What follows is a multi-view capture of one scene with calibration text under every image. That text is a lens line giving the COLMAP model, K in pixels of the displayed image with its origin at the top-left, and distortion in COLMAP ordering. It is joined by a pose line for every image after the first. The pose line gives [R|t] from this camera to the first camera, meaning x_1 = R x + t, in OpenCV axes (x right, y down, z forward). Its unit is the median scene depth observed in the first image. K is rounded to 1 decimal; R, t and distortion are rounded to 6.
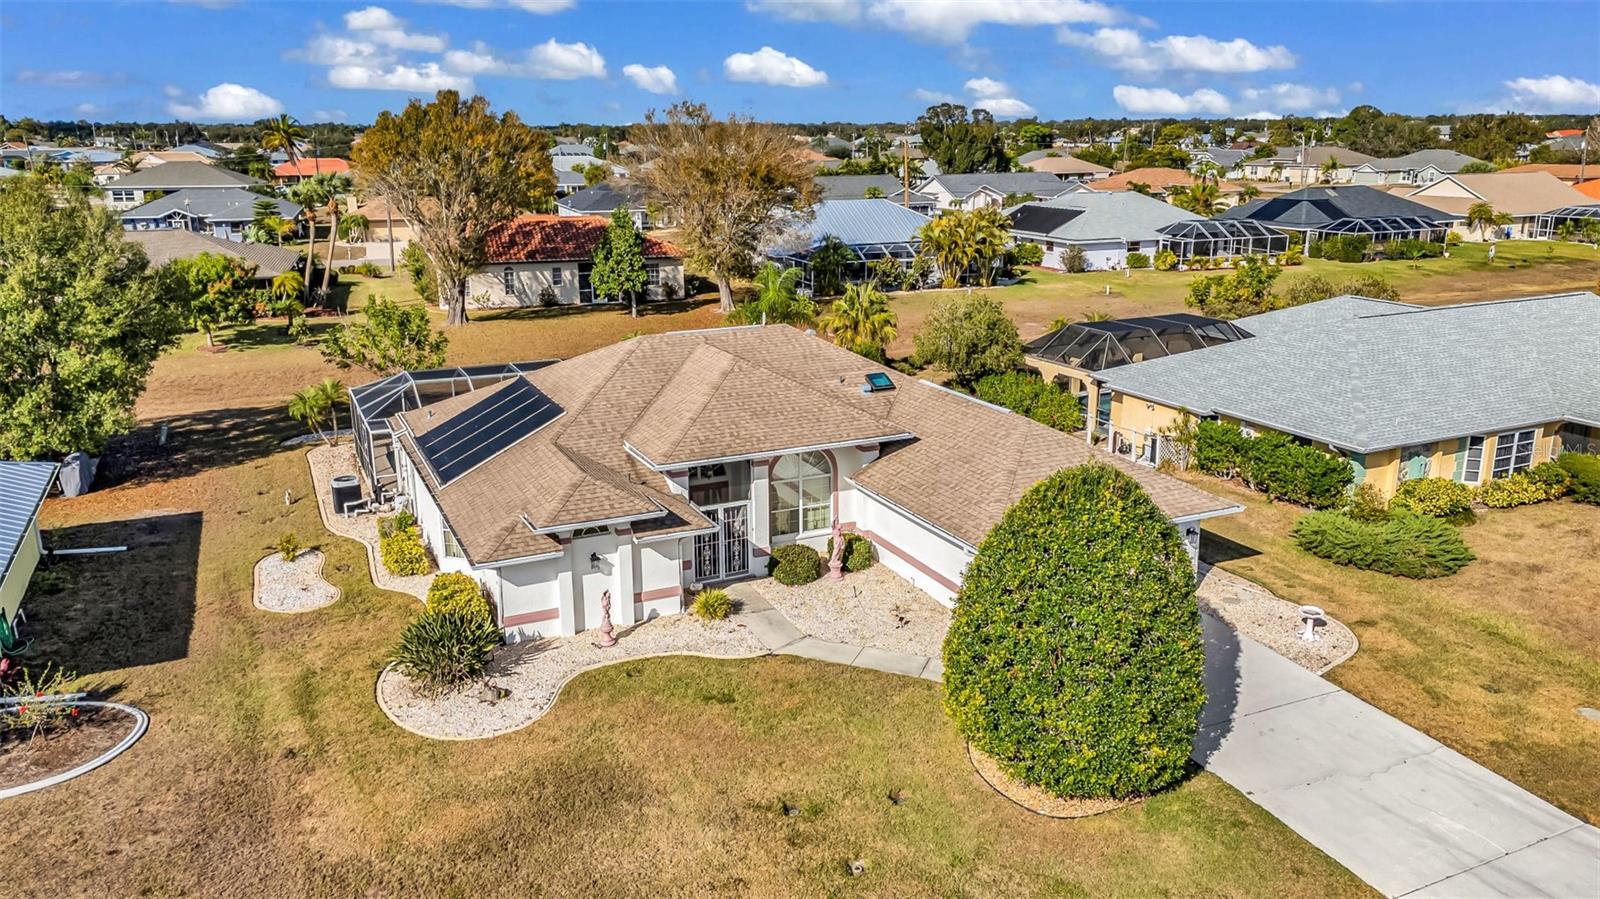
lens RADIAL K [[1173.6, 0, 801.4], [0, 1173.6, 447.1], [0, 0, 1]] dist [0.070413, -0.059132]
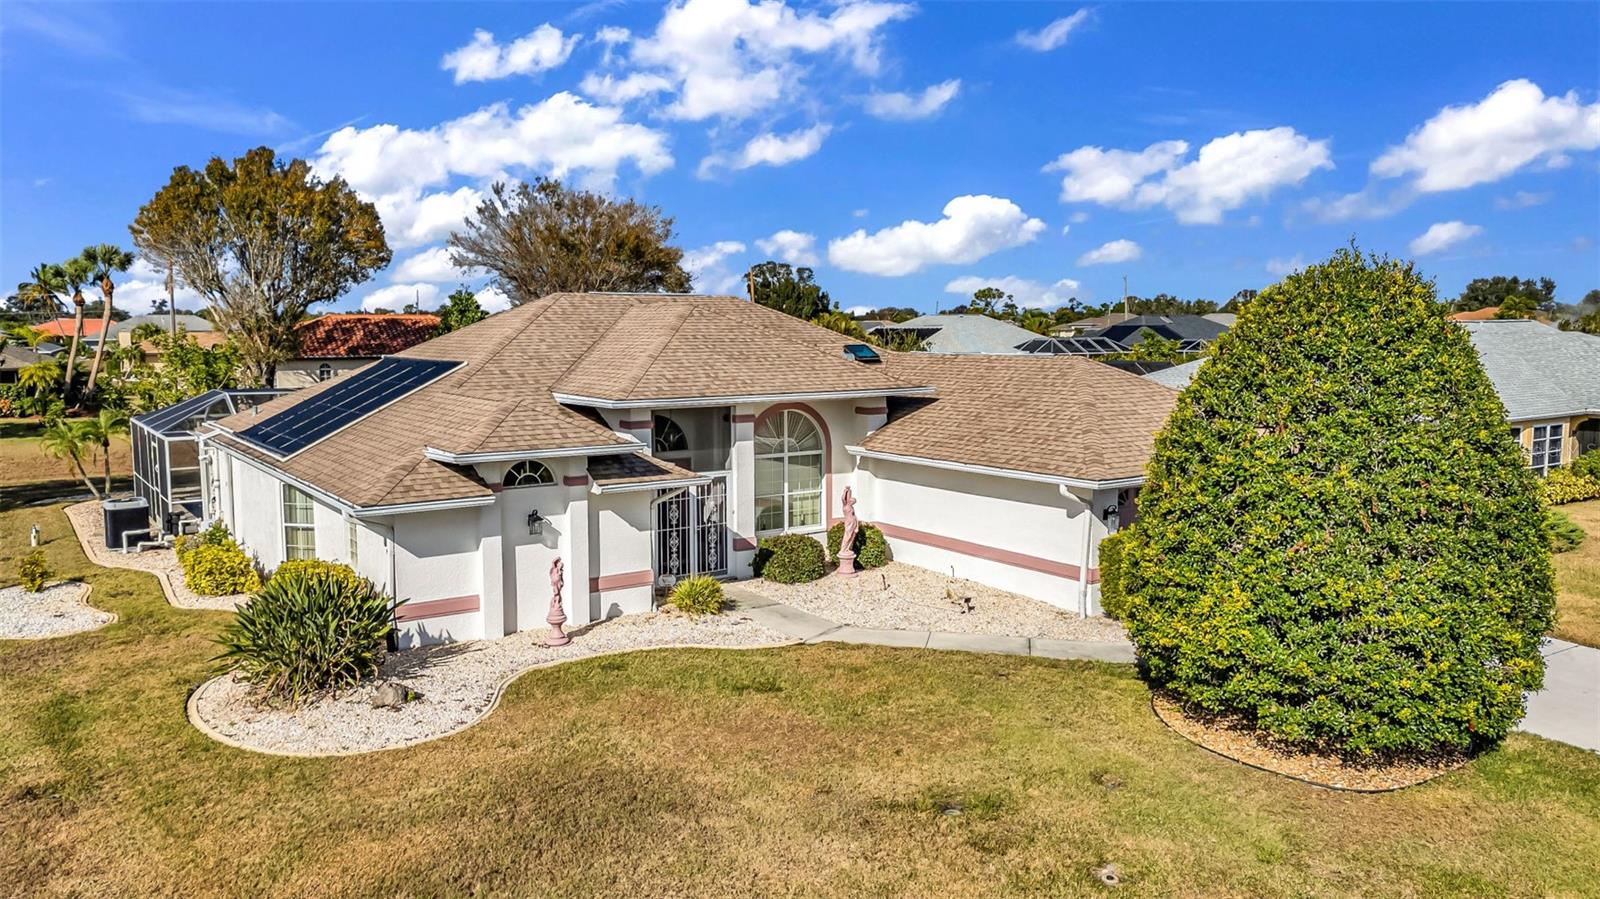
lens RADIAL K [[1173.6, 0, 801.4], [0, 1173.6, 447.1], [0, 0, 1]] dist [0.070413, -0.059132]
pose [[0.986251, -0.015363, 0.164540, -0.121518], [0.041568, 0.986718, -0.157031, 0.149762], [-0.159943, 0.161712, 0.973790, 0.276664]]
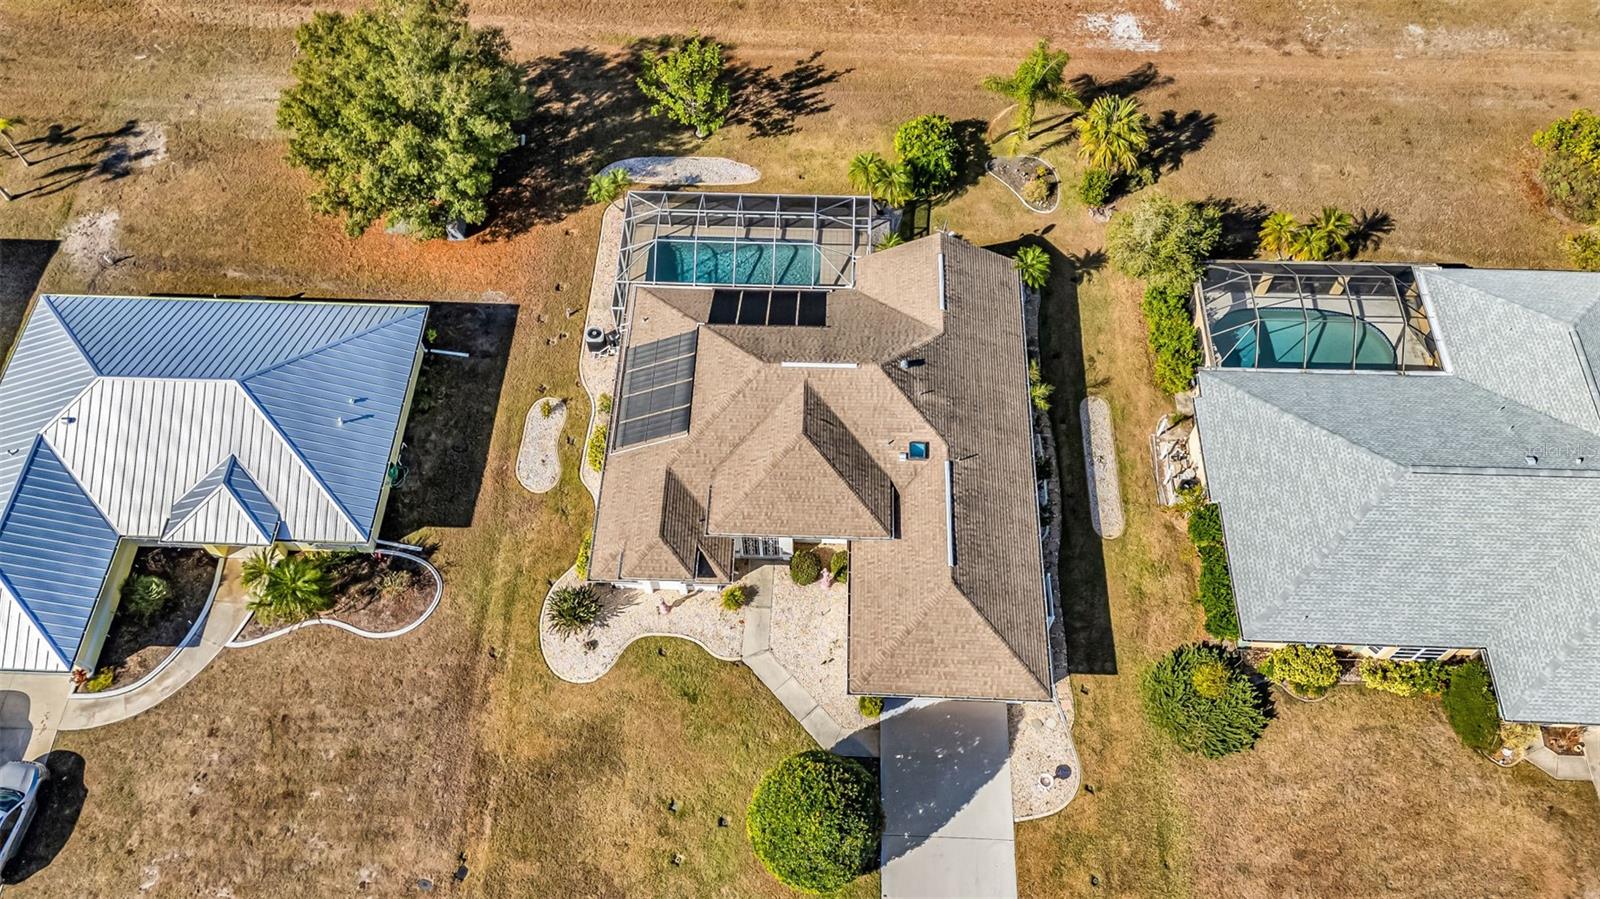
lens RADIAL K [[1178.3, 0, 801.0], [0, 1178.3, 442.8], [0, 0, 1]] dist [0.064955, -0.052970]
pose [[0.887780, 0.393771, -0.238309, 0.305106], [-0.117738, 0.694821, 0.709480, -1.154237], [0.444955, -0.601804, 0.663210, 0.057031]]
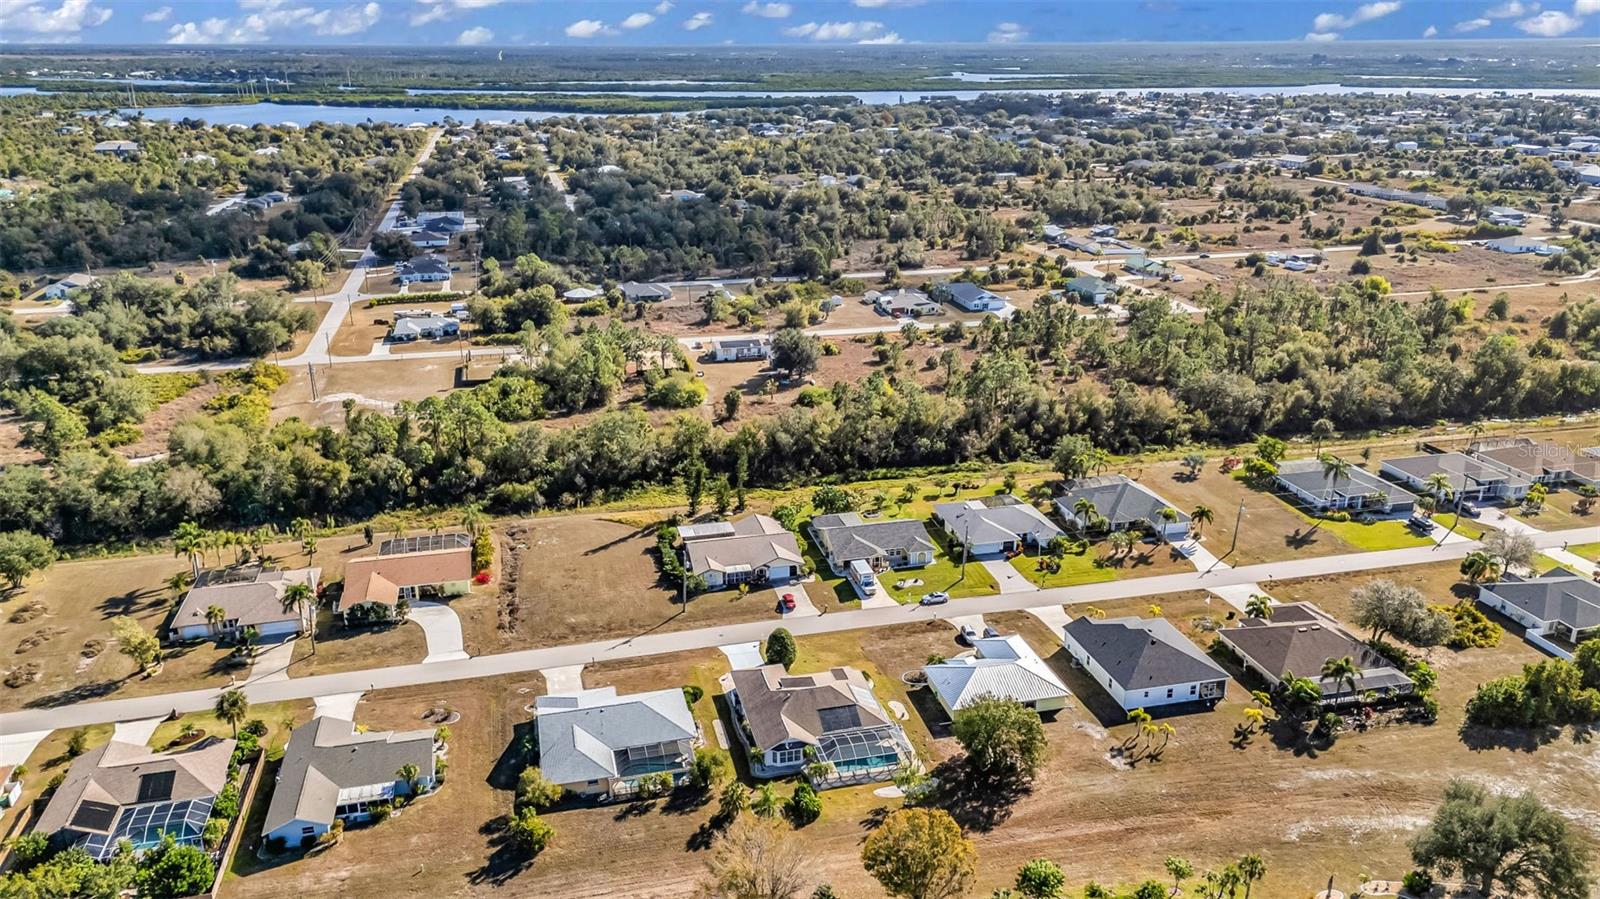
lens RADIAL K [[1169.0, 0, 799.7], [0, 1169.0, 454.4], [0, 0, 1]] dist [0.076881, -0.074261]
pose [[-0.980087, -0.057523, 0.190056, -0.939308], [0.059793, 0.827204, 0.558711, -3.816698], [-0.189354, 0.558950, -0.807292, 4.735410]]
